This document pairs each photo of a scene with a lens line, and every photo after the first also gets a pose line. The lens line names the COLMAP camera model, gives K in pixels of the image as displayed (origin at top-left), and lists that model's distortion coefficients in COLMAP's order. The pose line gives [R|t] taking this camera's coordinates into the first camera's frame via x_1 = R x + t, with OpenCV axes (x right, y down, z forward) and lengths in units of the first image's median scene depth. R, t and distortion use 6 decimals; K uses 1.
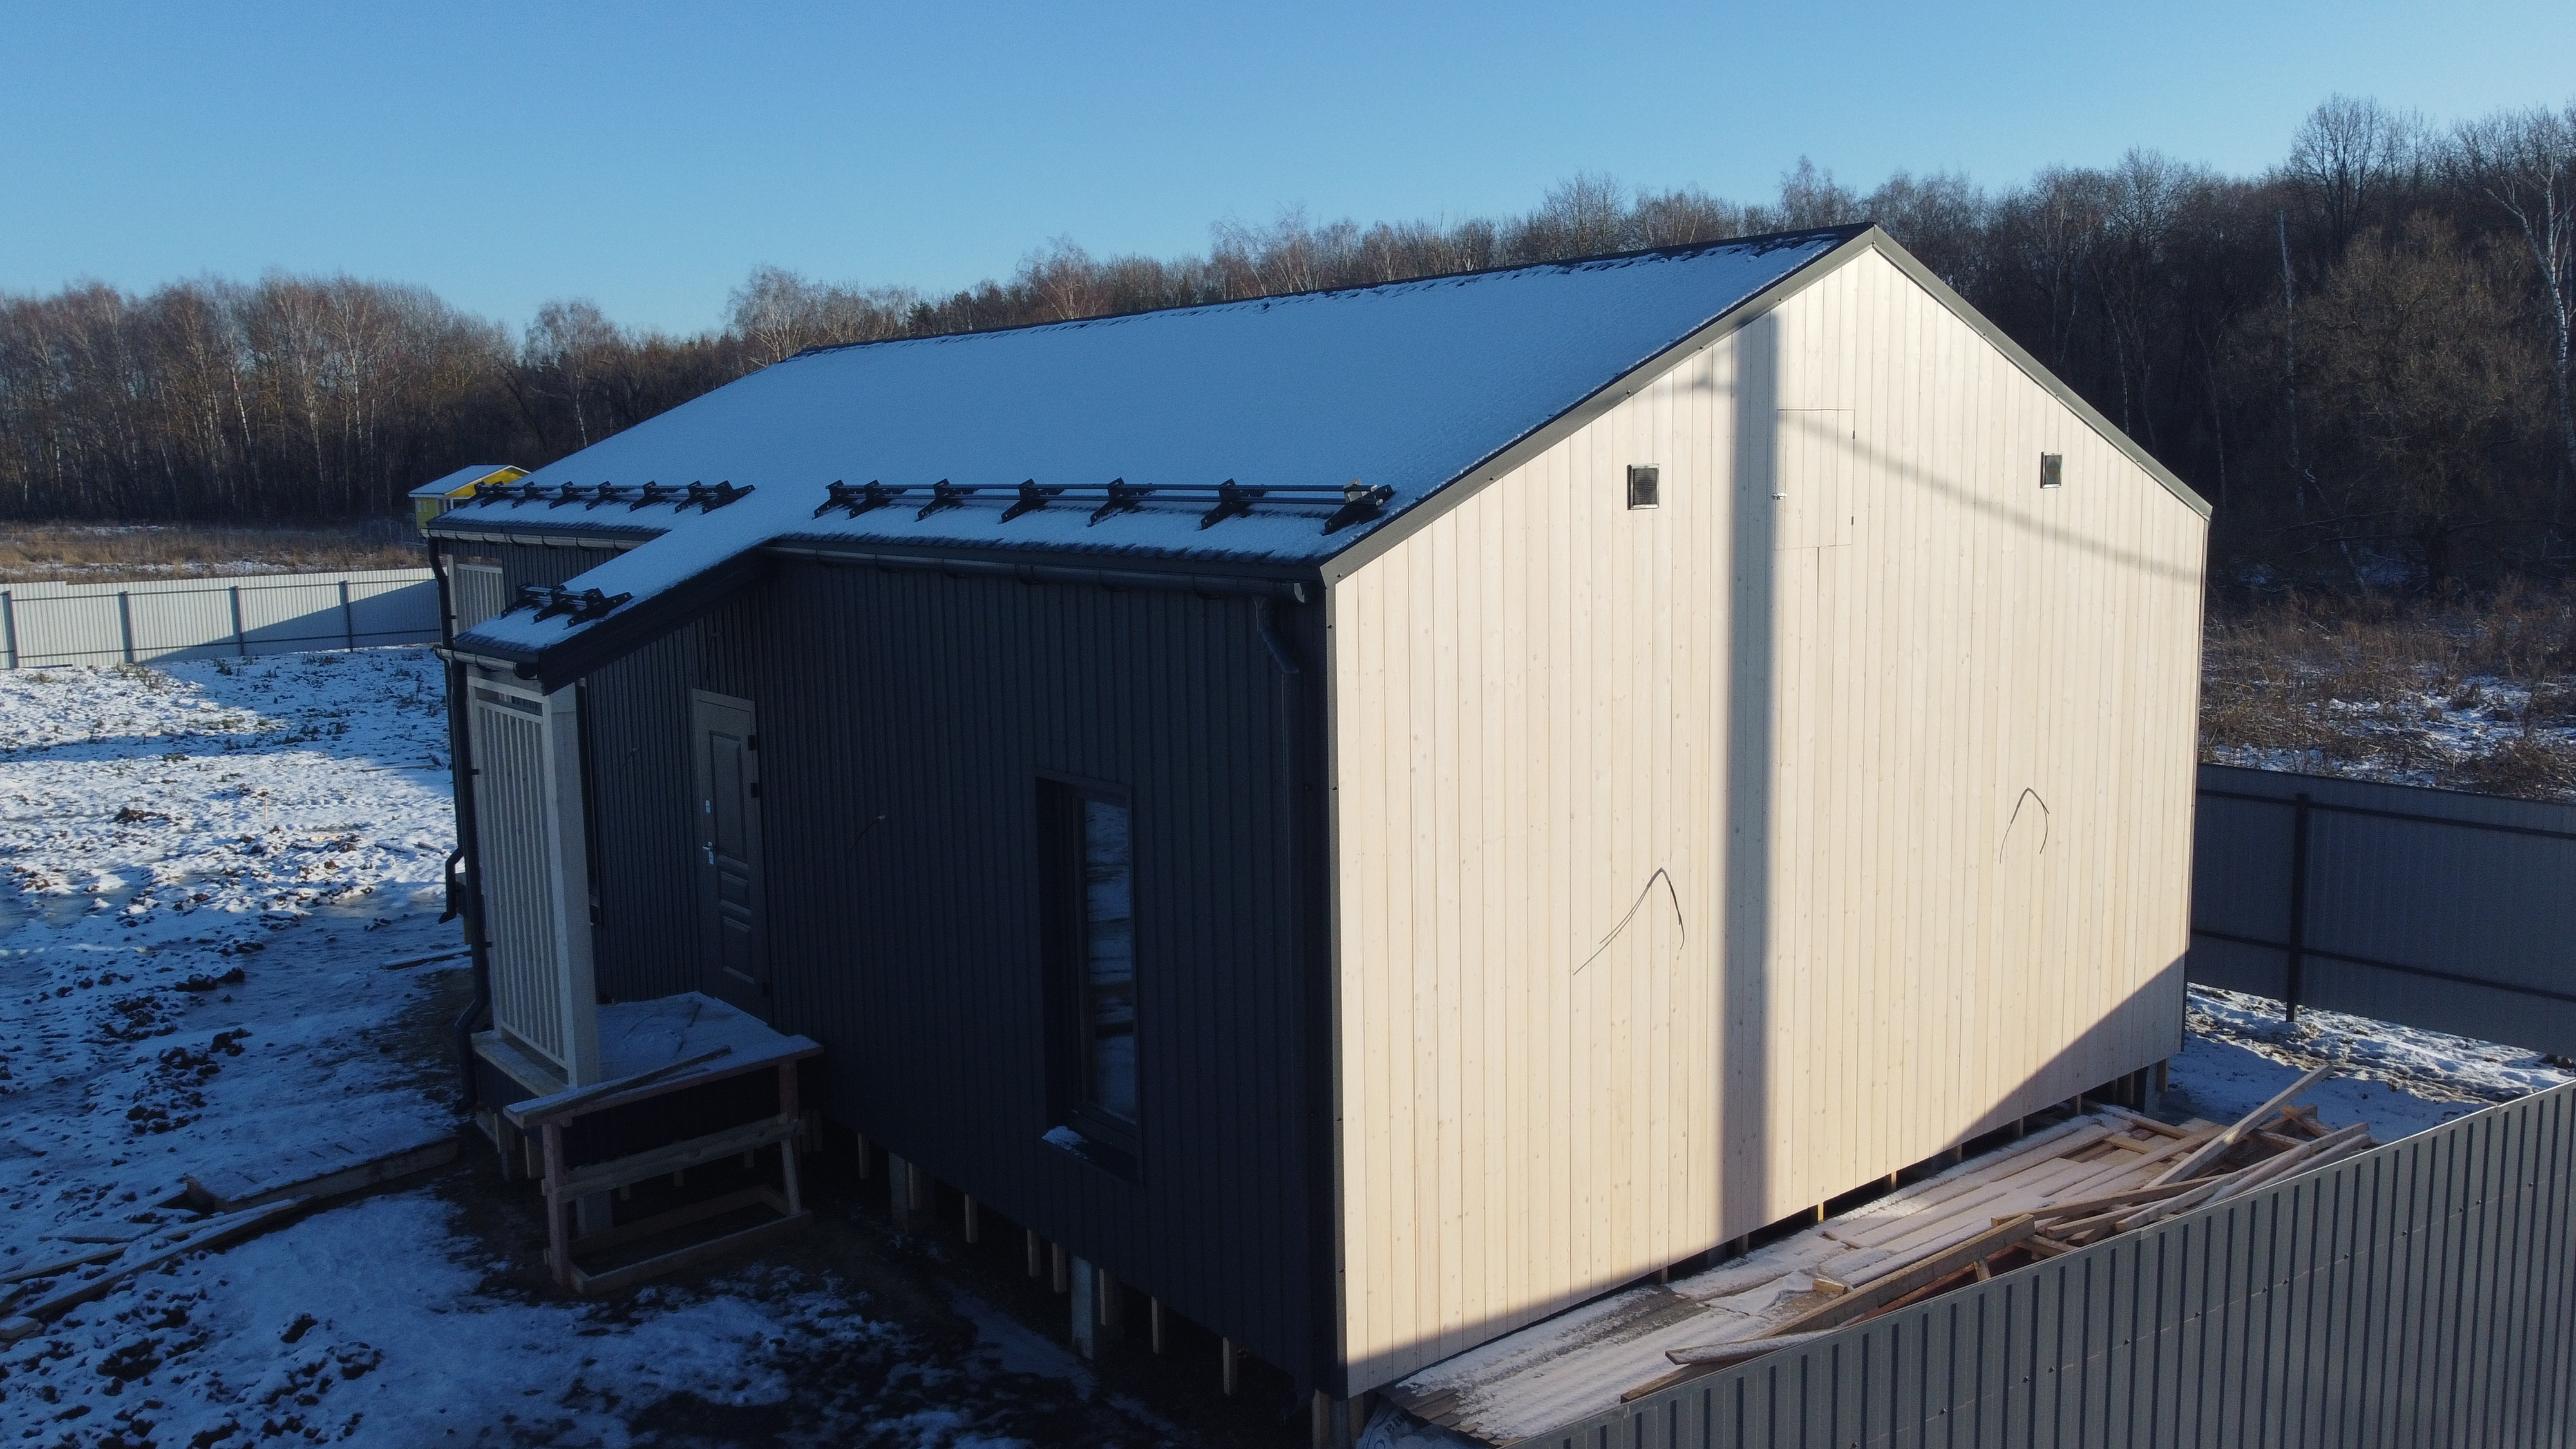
lens RADIAL K [[1940.8, 0, 1288.0], [0, 1940.8, 724.5], [0, 0, 1]] dist [0.001810, -0.003217]
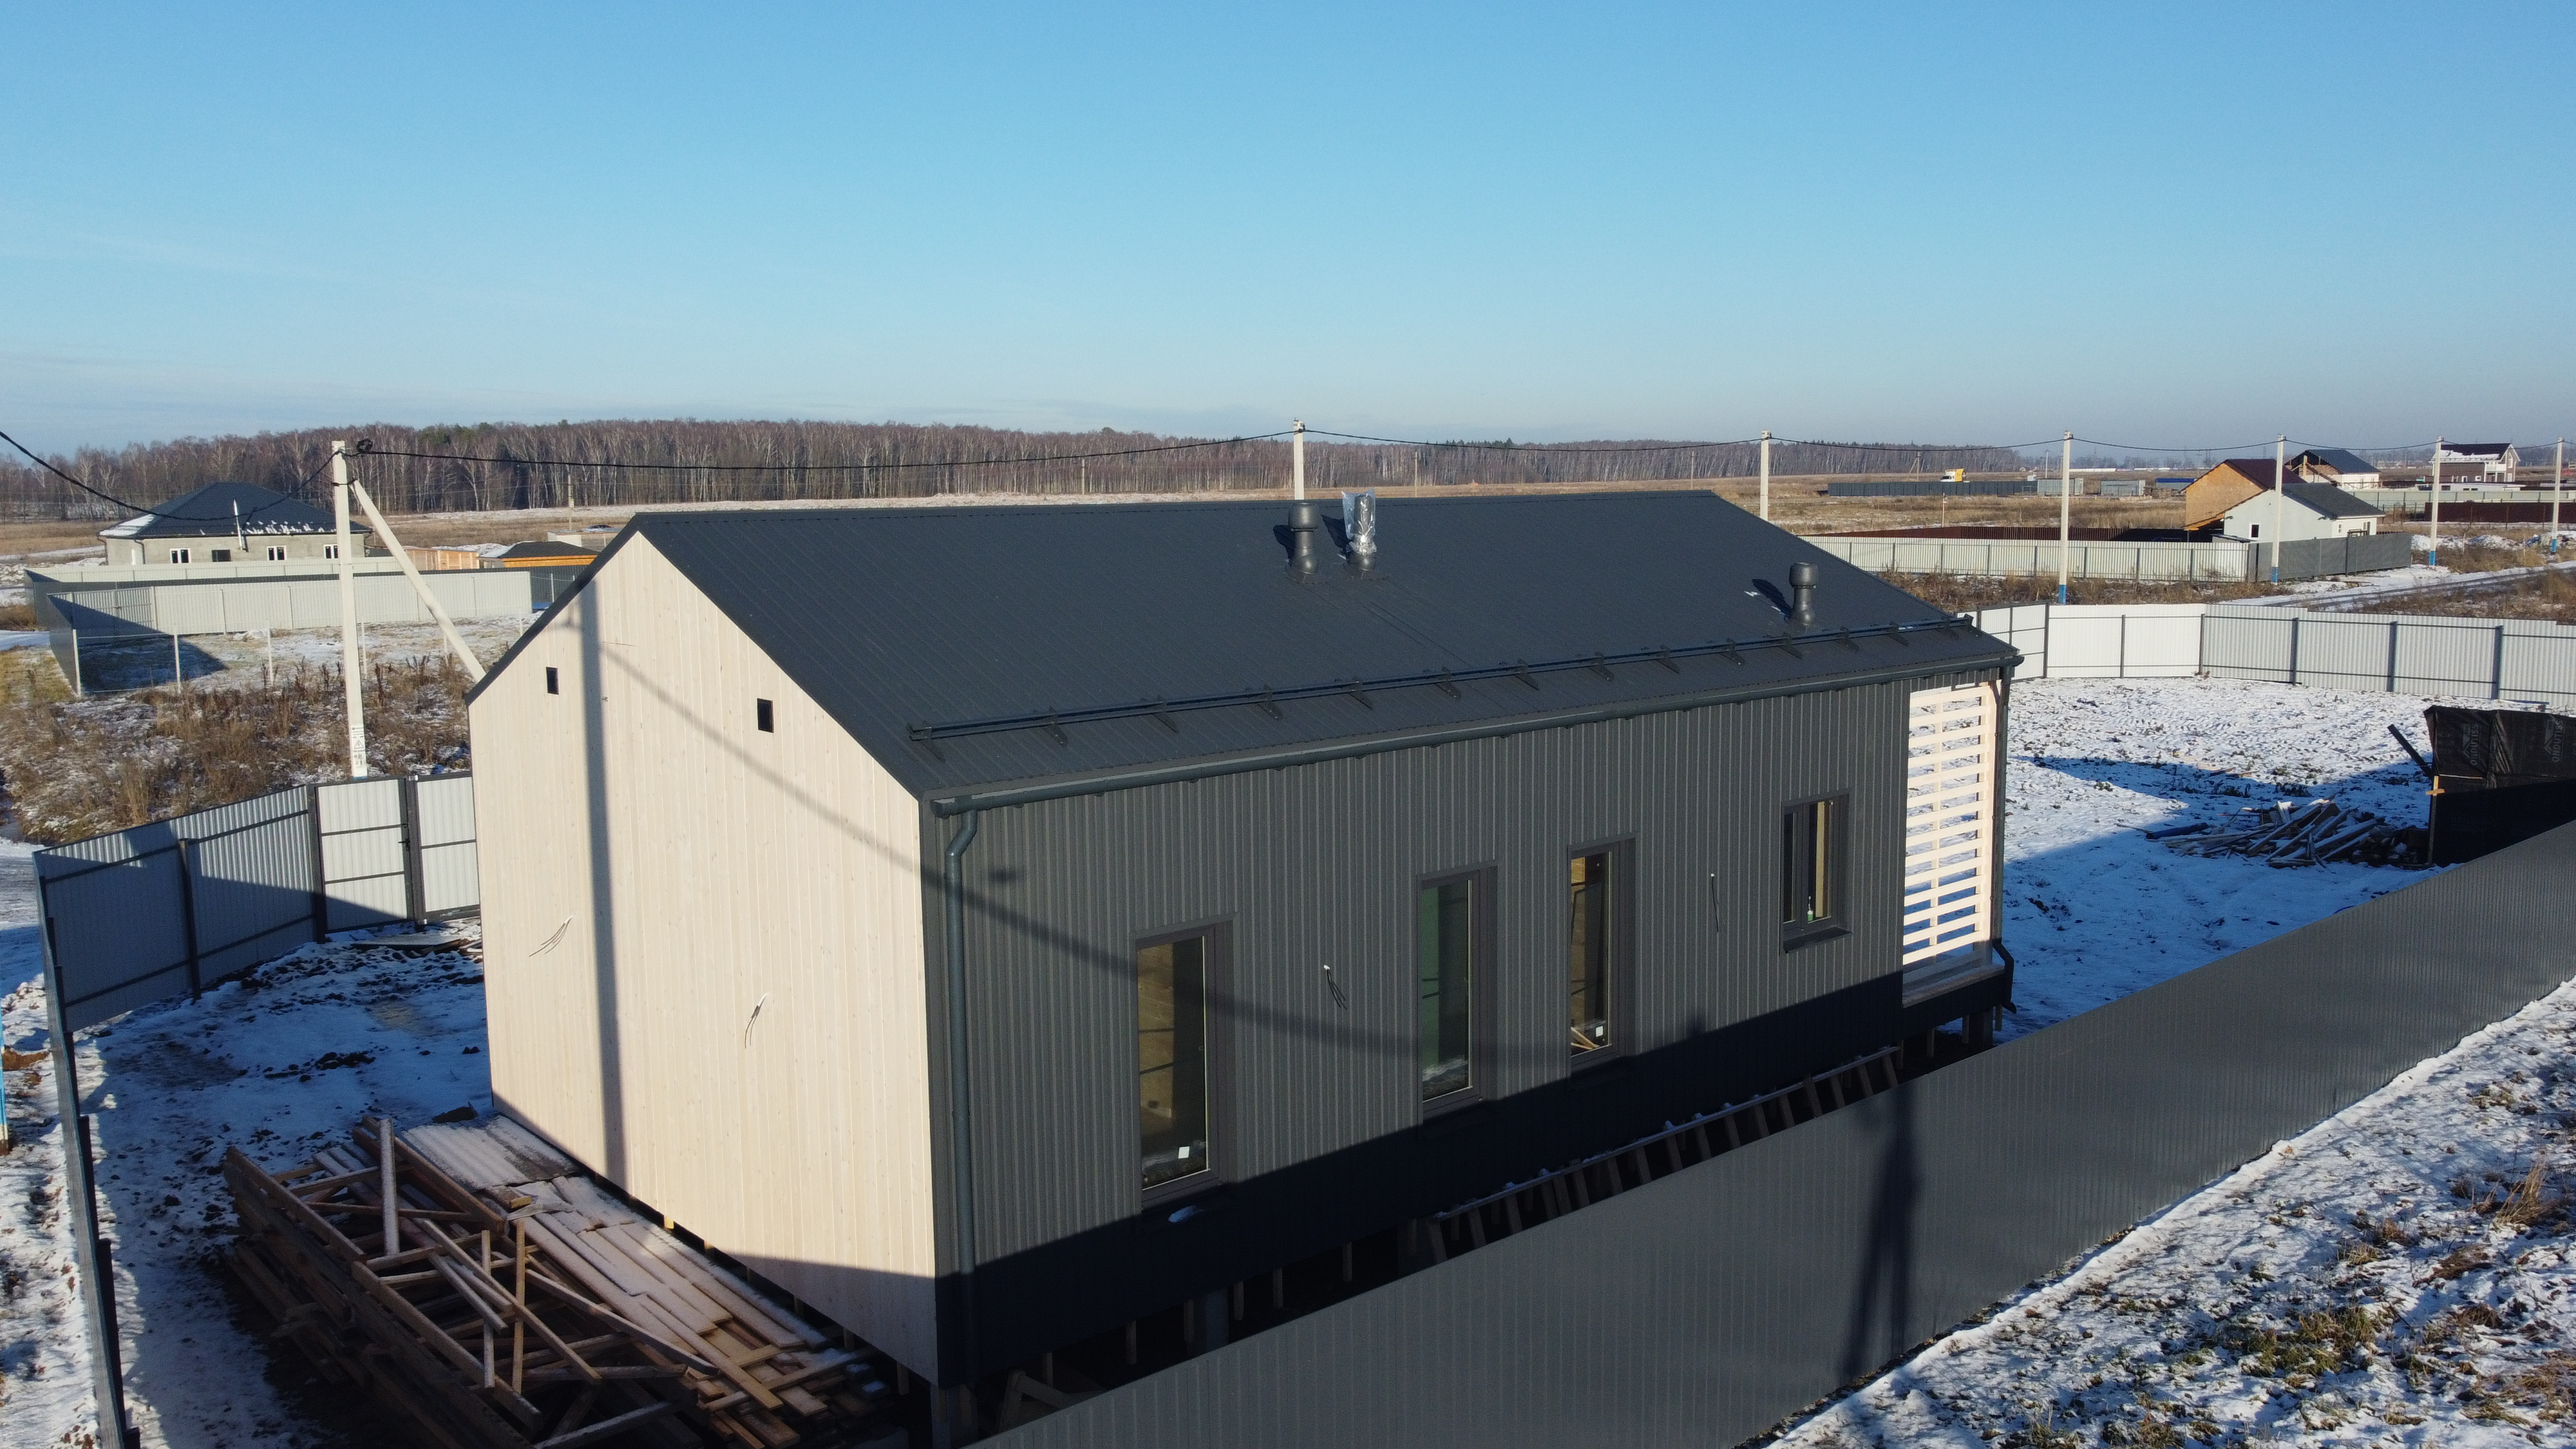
lens RADIAL K [[1940.8, 0, 1288.0], [0, 1940.8, 724.5], [0, 0, 1]] dist [0.001810, -0.003217]
pose [[0.041042, 0.139102, -0.989427, 1.543803], [-0.123772, 0.983342, 0.133113, -0.320220], [0.991462, 0.117000, 0.057576, 1.265203]]
